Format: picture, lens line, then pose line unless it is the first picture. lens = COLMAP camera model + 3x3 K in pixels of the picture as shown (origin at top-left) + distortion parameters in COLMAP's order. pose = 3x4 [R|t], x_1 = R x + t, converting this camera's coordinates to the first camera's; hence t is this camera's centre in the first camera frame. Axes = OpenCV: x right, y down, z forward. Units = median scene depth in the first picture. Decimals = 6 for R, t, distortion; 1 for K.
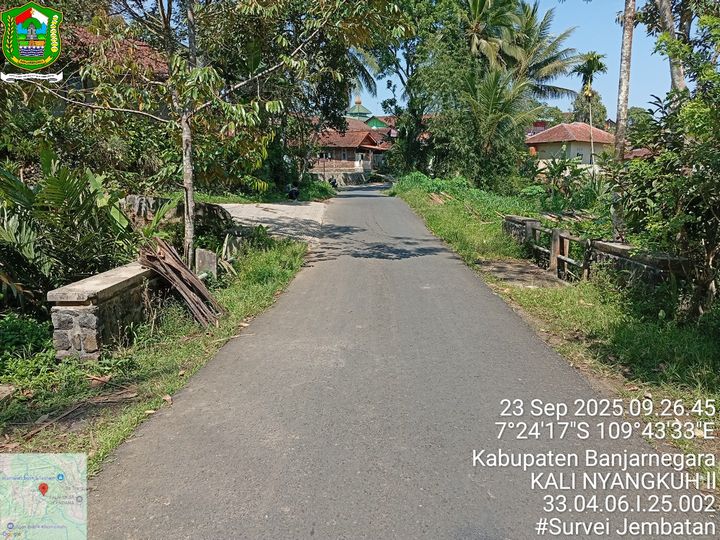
lens RADIAL K [[556.9, 0, 360.0], [0, 556.9, 270.0], [0, 0, 1]] dist [0.107047, -0.239737]
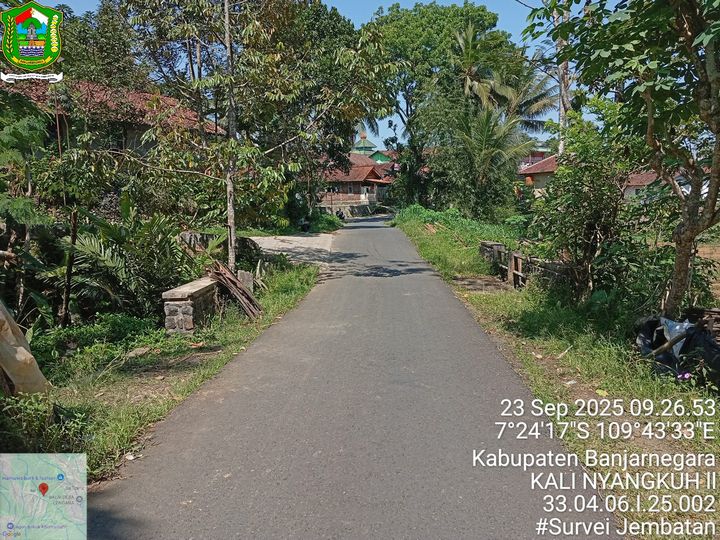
lens RADIAL K [[556.9, 0, 360.0], [0, 556.9, 270.0], [0, 0, 1]] dist [0.107047, -0.239737]
pose [[0.999629, -0.021996, -0.016069, 0.008479], [0.021100, 0.998319, -0.053976, 0.013830], [0.017230, 0.053617, 0.998413, -0.118222]]
